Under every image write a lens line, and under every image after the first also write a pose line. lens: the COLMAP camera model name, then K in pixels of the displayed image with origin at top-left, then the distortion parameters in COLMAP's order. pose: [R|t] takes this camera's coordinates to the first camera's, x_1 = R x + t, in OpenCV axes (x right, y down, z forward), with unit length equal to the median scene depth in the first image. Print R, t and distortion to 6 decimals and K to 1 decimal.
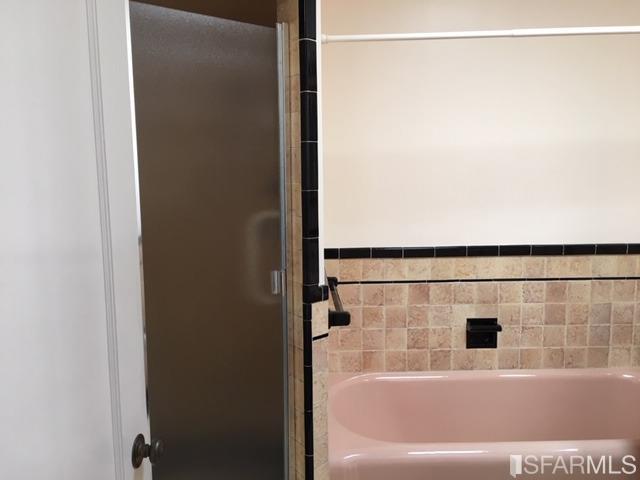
lens RADIAL K [[540.8, 0, 319.0], [0, 540.8, 238.5], [0, 0, 1]] dist [0.064271, -0.054995]
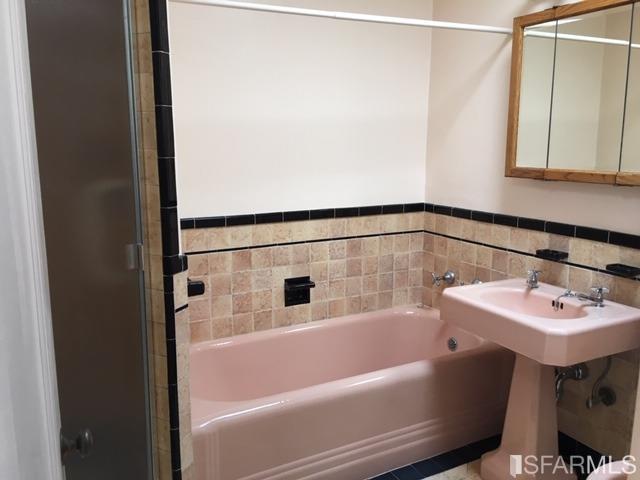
lens RADIAL K [[540.8, 0, 322.8], [0, 540.8, 239.3], [0, 0, 1]] dist [0.064271, -0.054995]
pose [[0.895182, -0.067638, 0.440540, -0.129992], [0.044799, 0.997067, 0.062051, 0.004985], [-0.443445, -0.035812, 0.895586, 0.007243]]
